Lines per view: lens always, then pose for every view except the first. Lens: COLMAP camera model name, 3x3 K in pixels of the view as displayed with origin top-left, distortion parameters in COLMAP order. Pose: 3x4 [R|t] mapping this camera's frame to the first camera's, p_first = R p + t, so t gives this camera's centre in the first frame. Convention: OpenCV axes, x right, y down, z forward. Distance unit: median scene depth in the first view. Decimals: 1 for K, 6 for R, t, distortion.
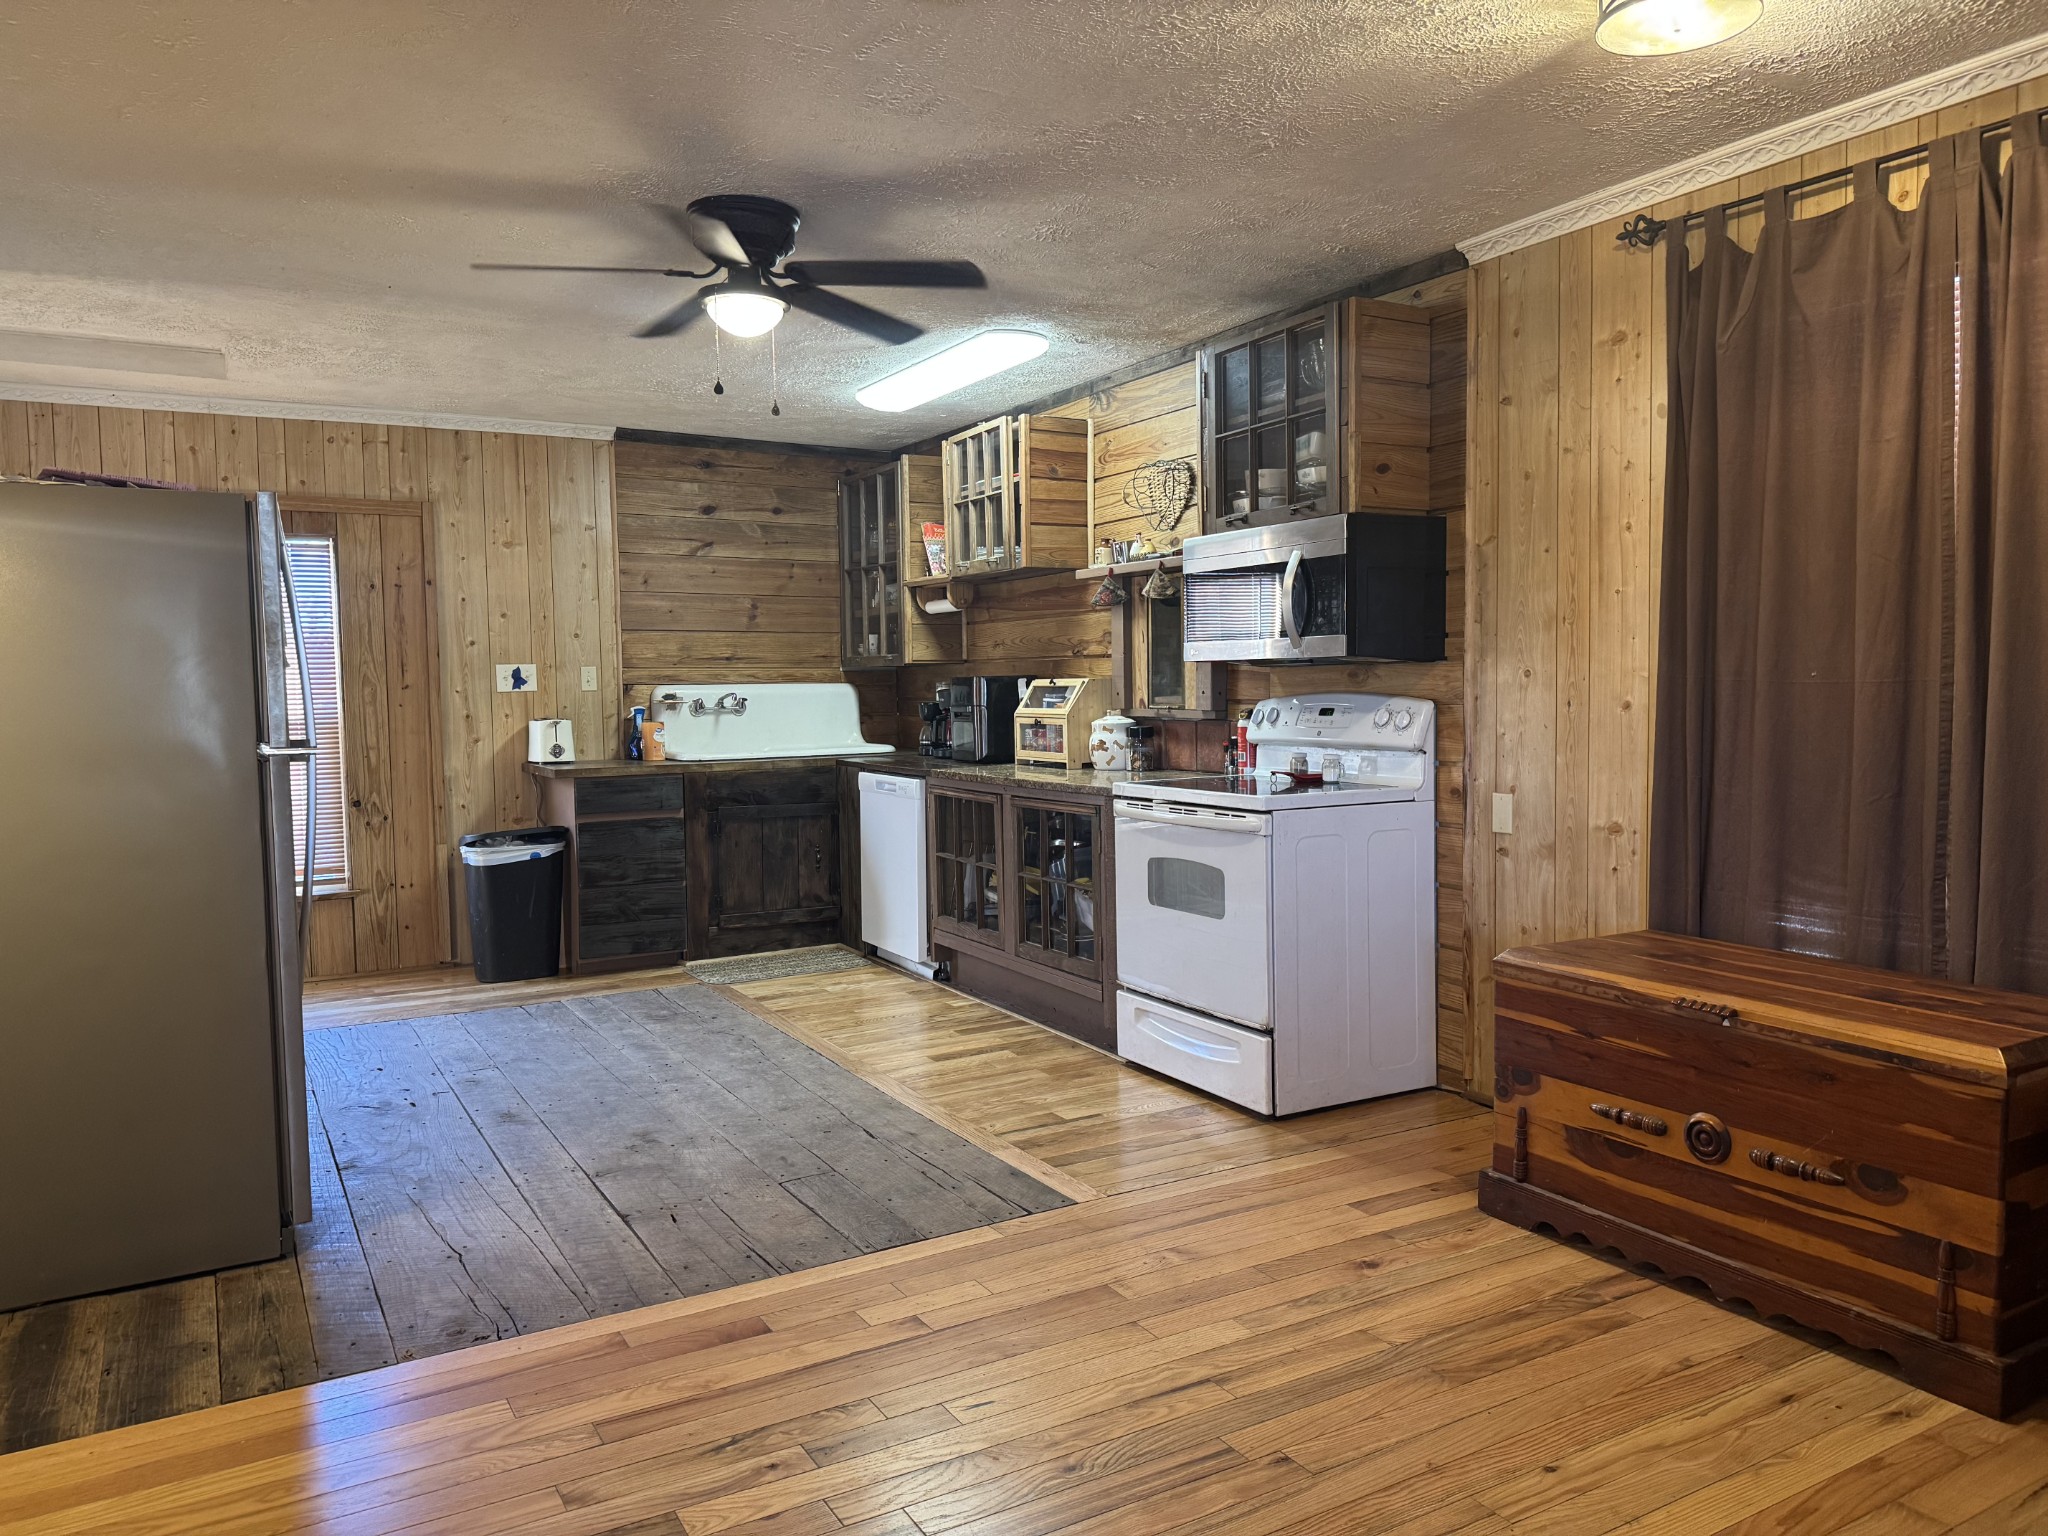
lens RADIAL K [[1420.4, 0, 1025.4], [0, 1420.4, 766.2], [0, 0, 1]] dist [0.054009, -0.073967]
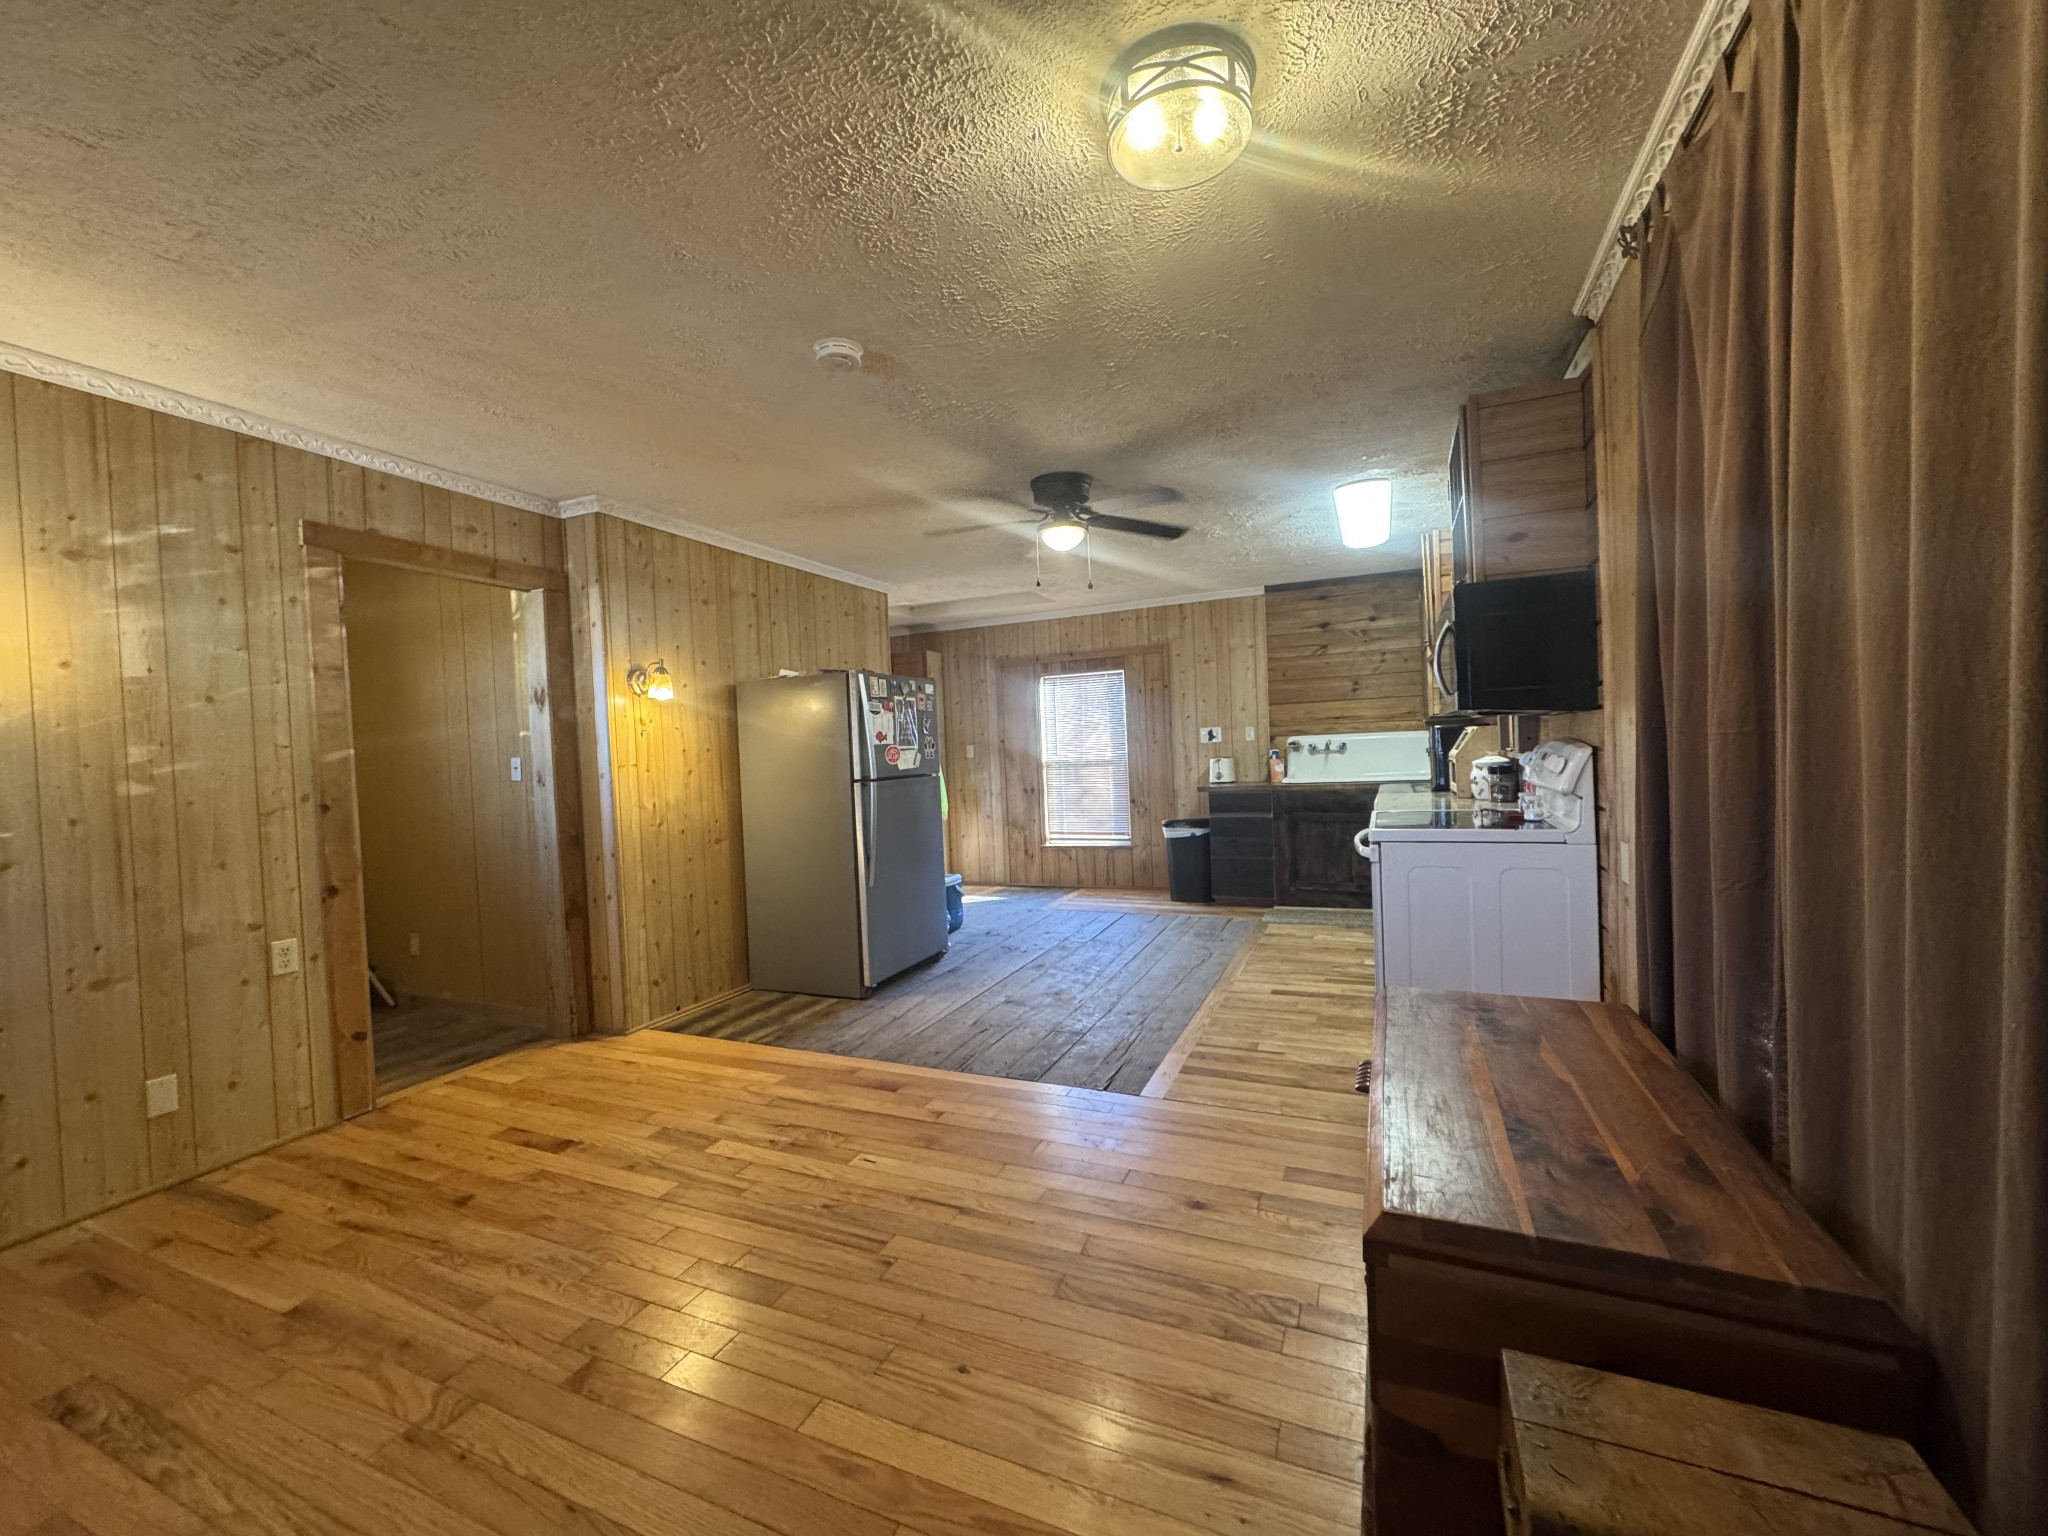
lens RADIAL K [[815.6, 0, 1022.4], [0, 815.6, 759.2], [0, 0, 1]] dist [-0.002233, 0.000848]
pose [[0.589158, -0.000817, -0.808018, 0.590368], [-0.014001, 0.999839, -0.011219, -0.028526], [0.807897, 0.017923, 0.589052, 0.360918]]
